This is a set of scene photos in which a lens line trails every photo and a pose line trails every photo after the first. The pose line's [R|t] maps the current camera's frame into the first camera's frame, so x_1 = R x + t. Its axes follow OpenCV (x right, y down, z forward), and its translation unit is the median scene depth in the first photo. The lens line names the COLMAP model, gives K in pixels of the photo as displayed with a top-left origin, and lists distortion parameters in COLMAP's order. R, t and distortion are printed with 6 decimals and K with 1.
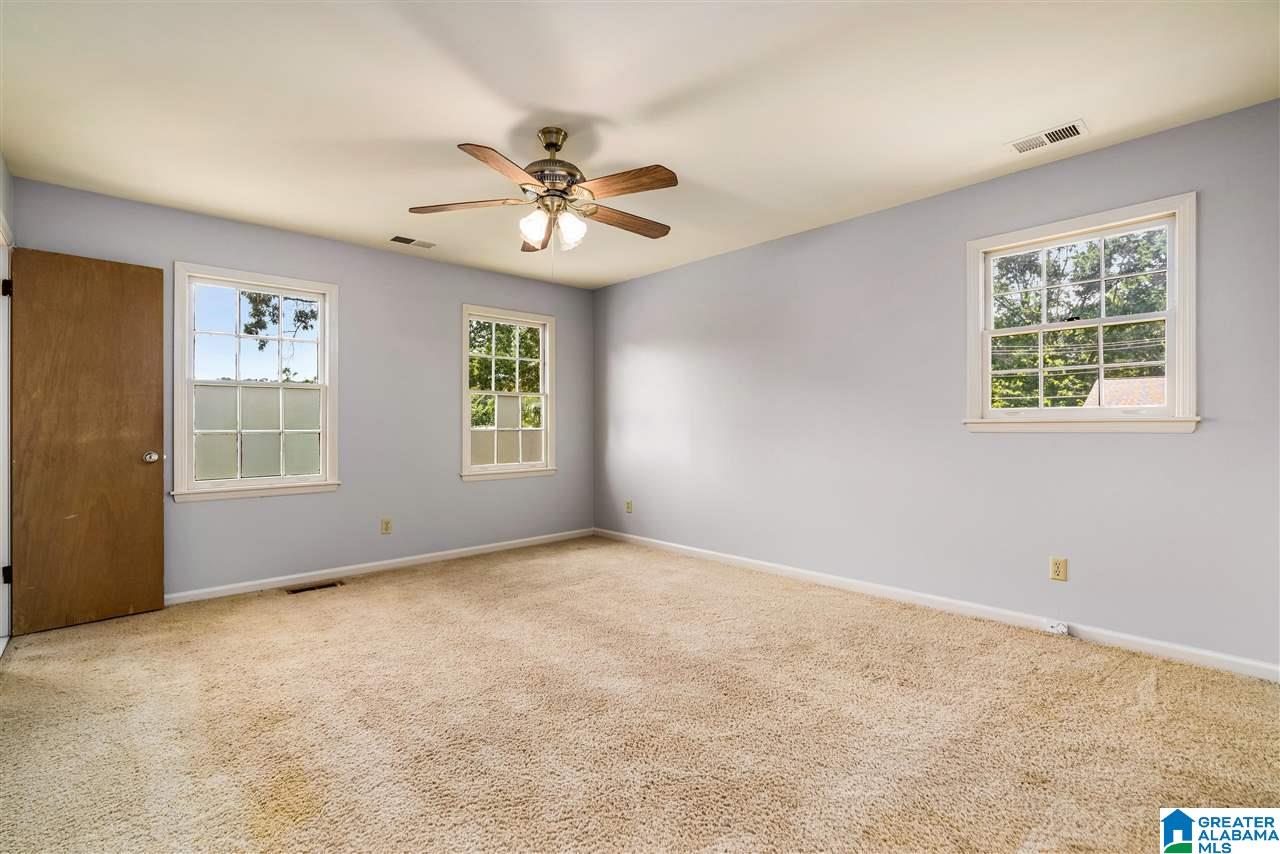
lens RADIAL K [[575.5, 0, 642.2], [0, 575.5, 419.2], [0, 0, 1]] dist [-0.002951, 0.000428]
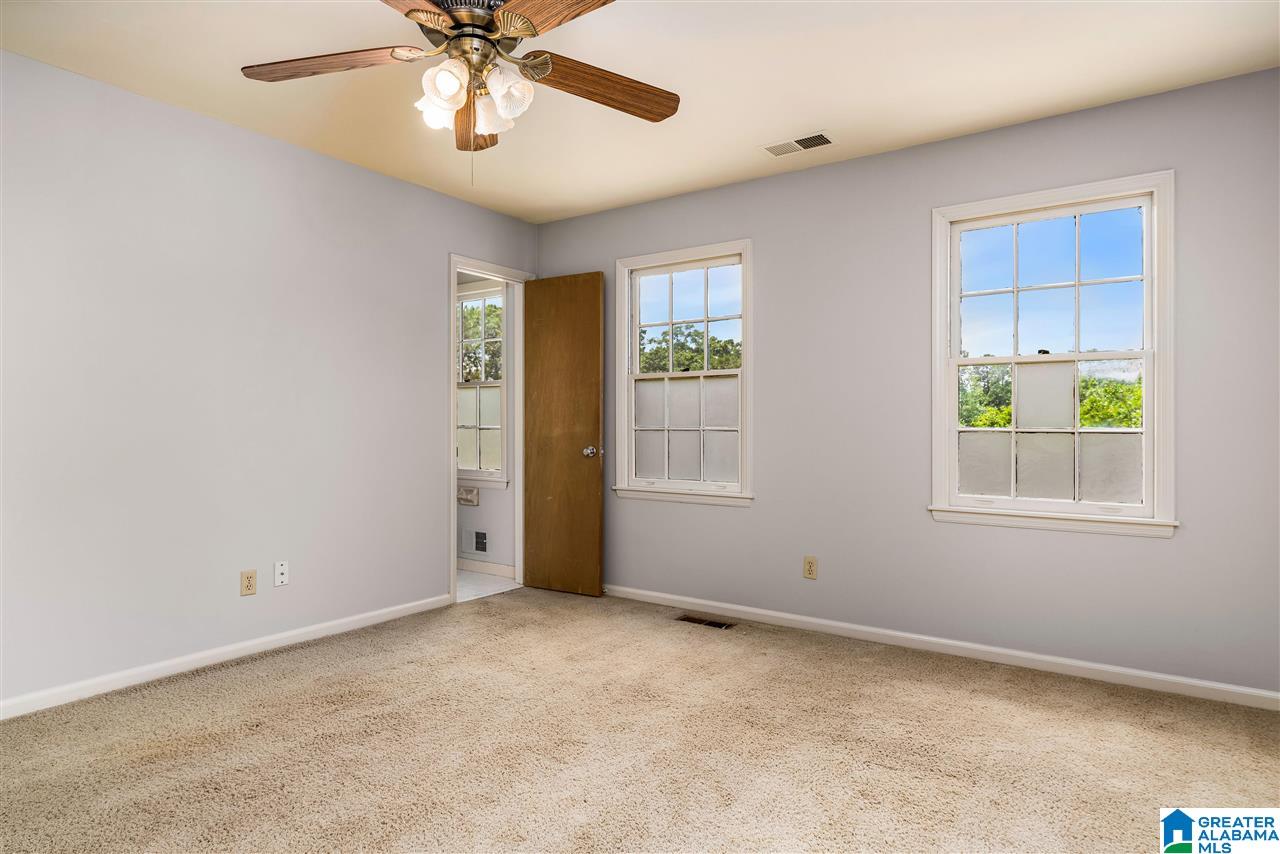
lens RADIAL K [[708.3, 0, 631.7], [0, 708.3, 433.0], [0, 0, 1]] dist [0.007437, 0.001105]
pose [[0.206238, -0.000561, -0.978502, 0.417598], [-0.001108, 0.999999, -0.000807, 0.031841], [0.978501, 0.001251, 0.206237, 0.759575]]
